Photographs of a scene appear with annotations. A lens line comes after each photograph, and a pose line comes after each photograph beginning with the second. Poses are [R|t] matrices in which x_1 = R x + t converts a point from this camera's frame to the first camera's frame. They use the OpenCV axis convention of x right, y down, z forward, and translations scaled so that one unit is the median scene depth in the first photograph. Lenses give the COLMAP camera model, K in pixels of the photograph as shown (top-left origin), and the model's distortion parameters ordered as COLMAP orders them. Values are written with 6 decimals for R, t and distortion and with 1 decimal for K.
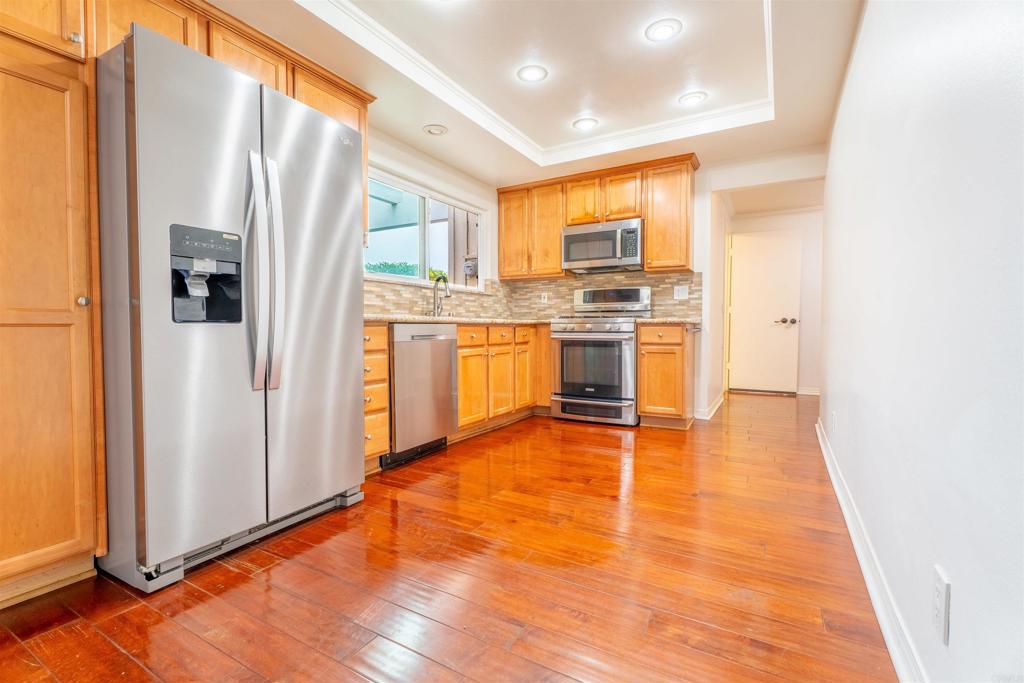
lens RADIAL K [[455.7, 0, 508.0], [0, 455.7, 338.3], [0, 0, 1]] dist [0.003684, 0.000558]
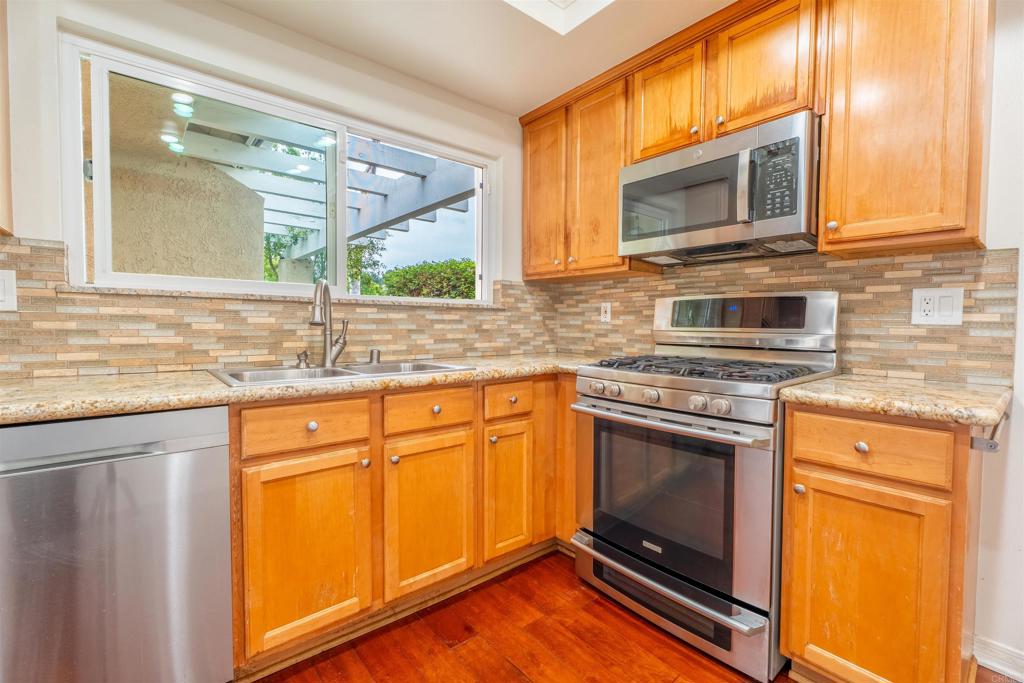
lens RADIAL K [[455.7, 0, 508.0], [0, 455.7, 338.3], [0, 0, 1]] dist [0.003684, 0.000558]
pose [[0.939533, 0.019547, -0.341900, 0.179986], [-0.017093, 0.999802, 0.010190, -0.071648], [0.342031, -0.003729, 0.939681, 0.529668]]
